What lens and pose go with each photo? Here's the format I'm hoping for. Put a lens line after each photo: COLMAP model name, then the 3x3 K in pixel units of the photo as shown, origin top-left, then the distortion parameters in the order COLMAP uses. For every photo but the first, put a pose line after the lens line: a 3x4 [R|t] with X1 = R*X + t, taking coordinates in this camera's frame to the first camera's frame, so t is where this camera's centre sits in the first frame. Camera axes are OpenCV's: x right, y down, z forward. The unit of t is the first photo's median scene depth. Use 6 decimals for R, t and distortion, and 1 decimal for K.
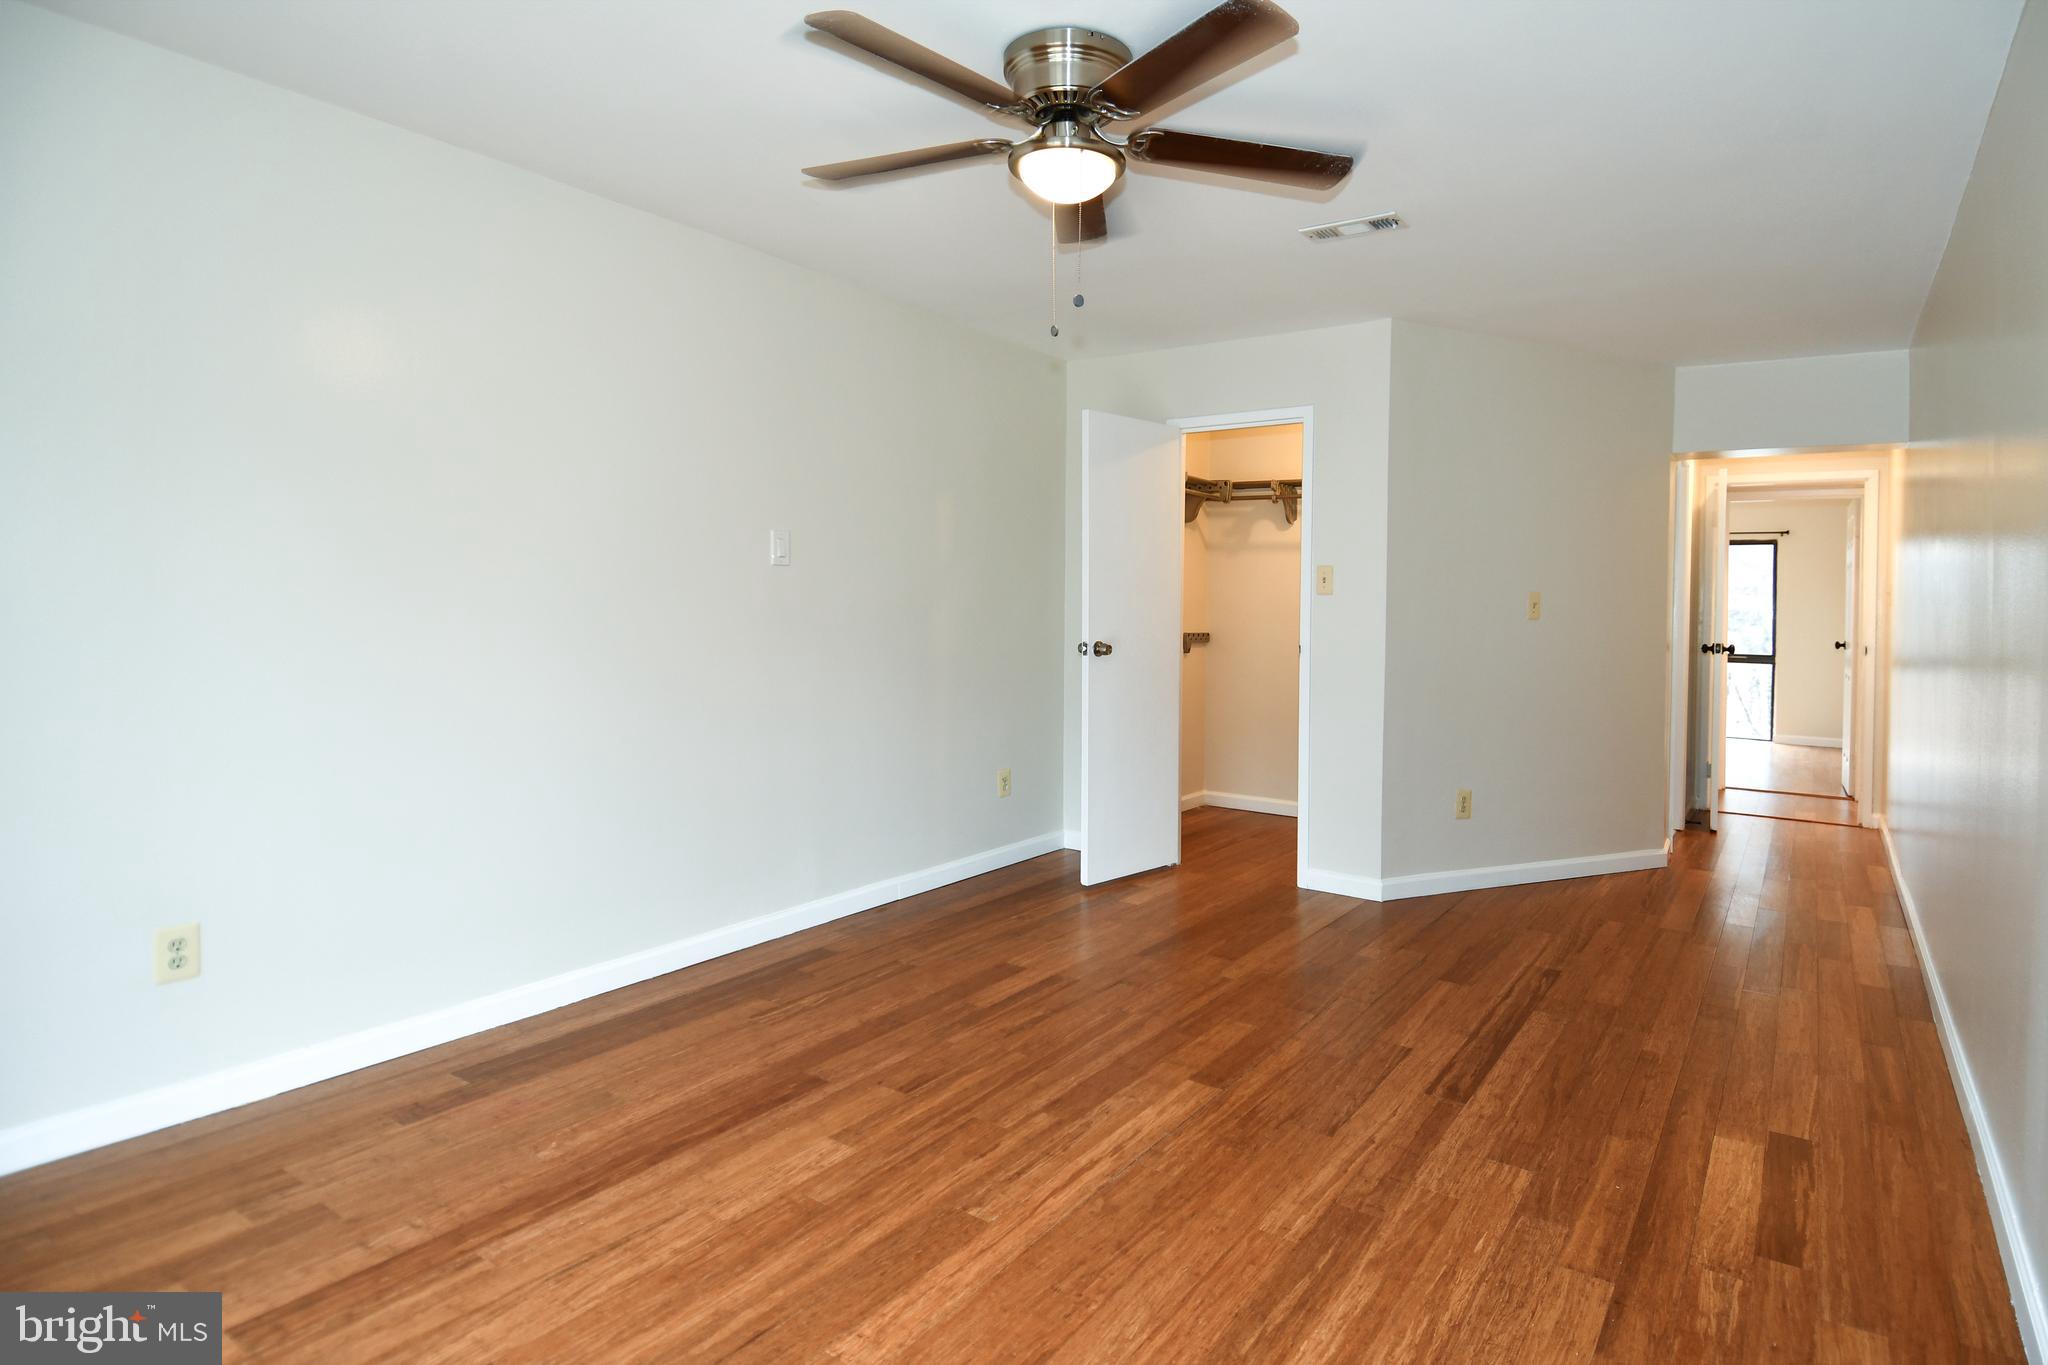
lens RADIAL K [[1098.3, 0, 1061.8], [0, 1098.3, 634.4], [0, 0, 1]] dist [0.043756, -0.049884]
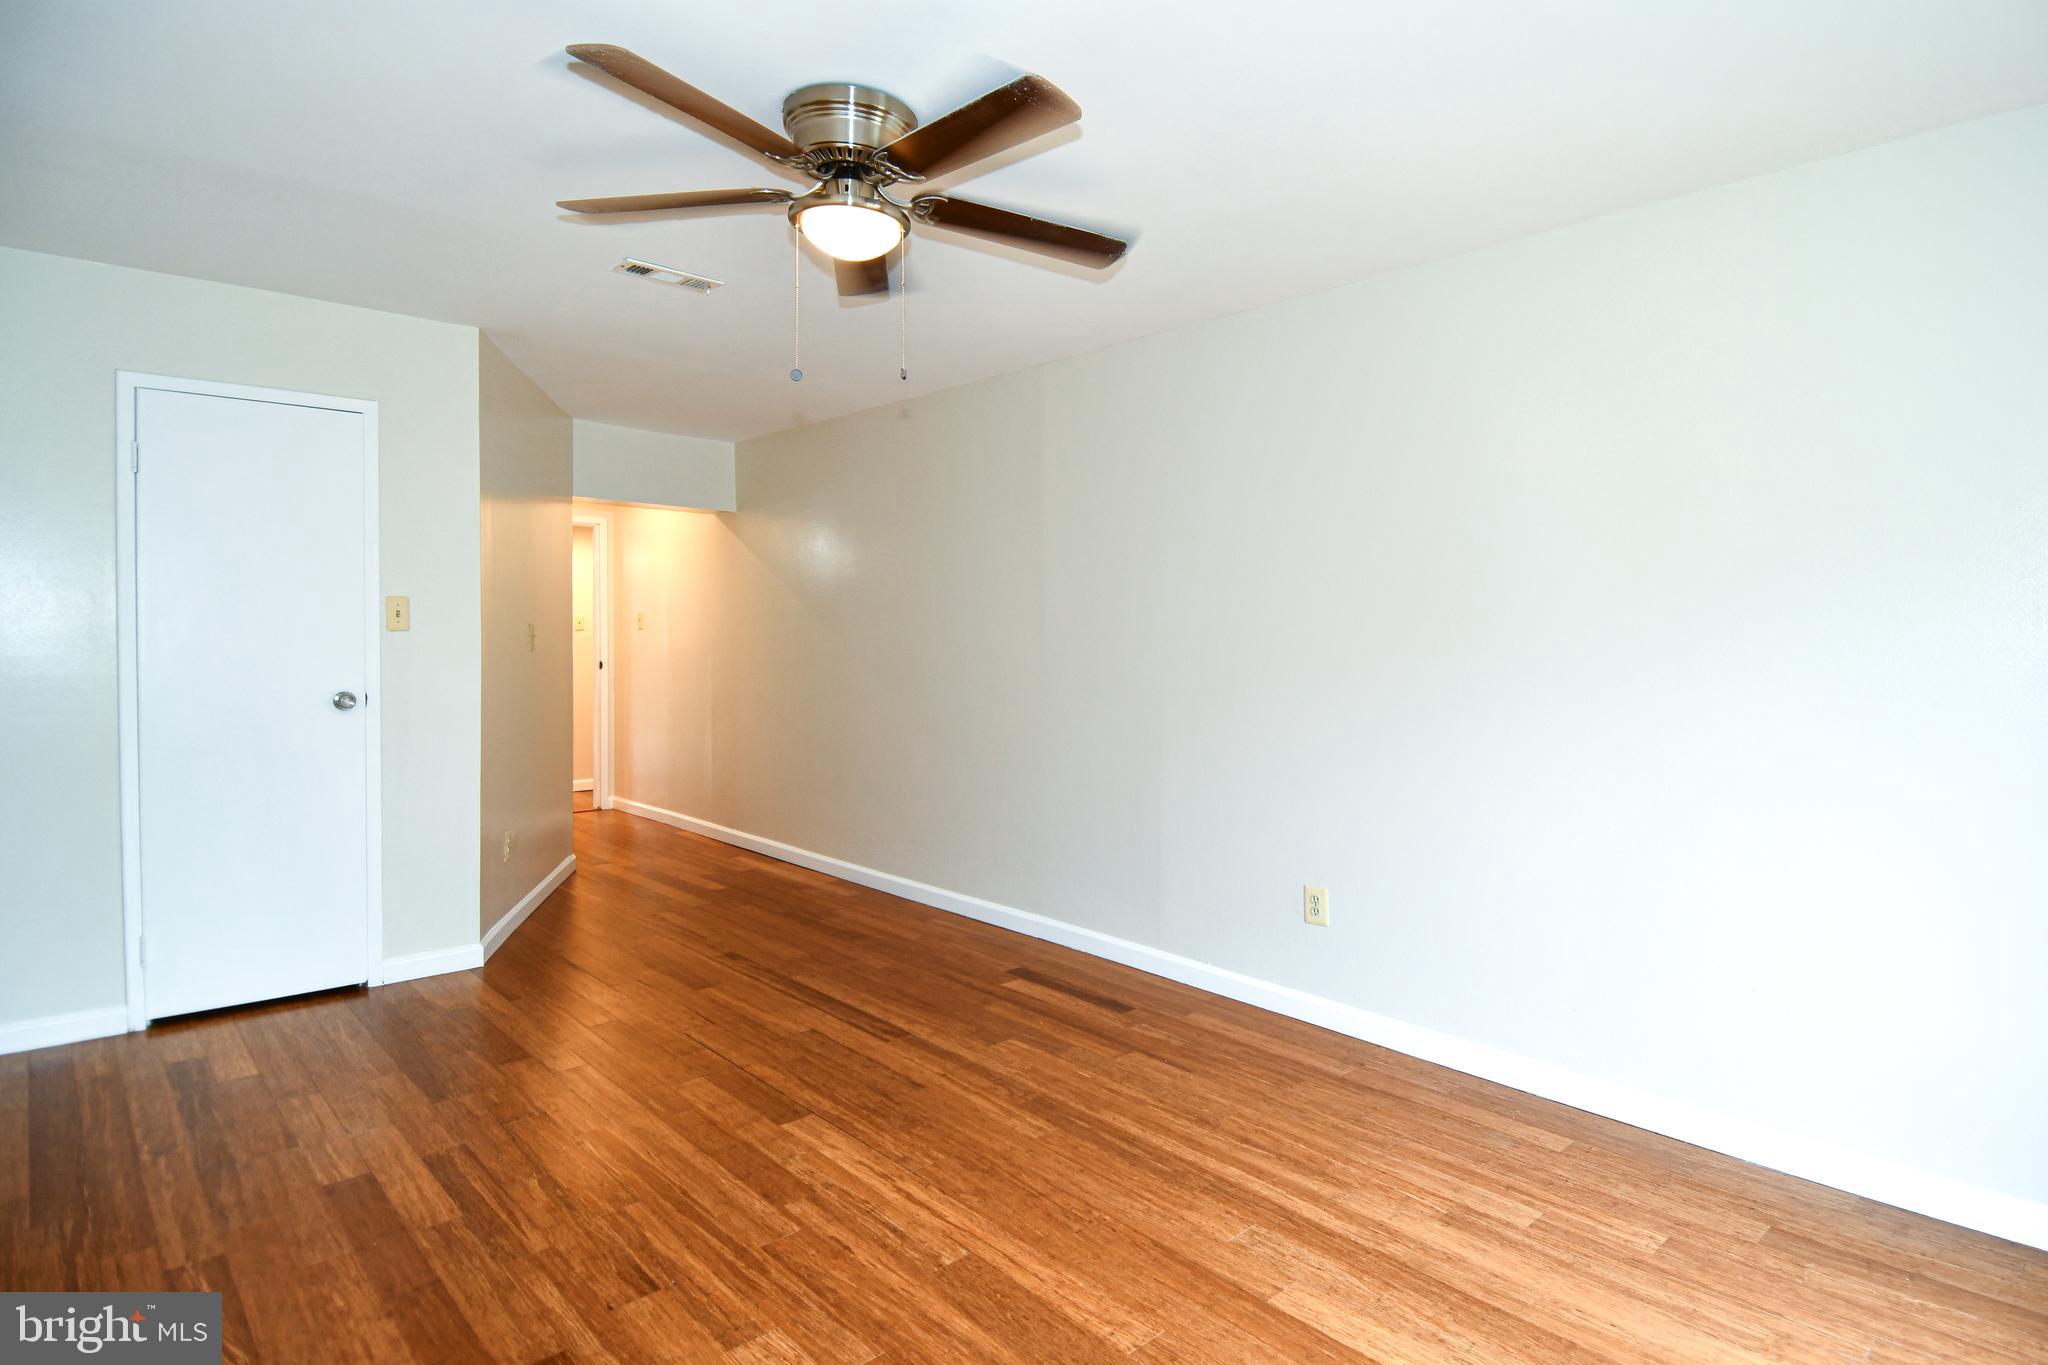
lens RADIAL K [[1090.8, 0, 1113.2], [0, 1090.8, 638.0], [0, 0, 1]] dist [0.047556, -0.045527]
pose [[0.194071, -0.027876, 0.980591, -0.922652], [0.026533, 0.999380, 0.023158, -0.067522], [-0.980629, 0.021524, 0.194690, 0.567199]]
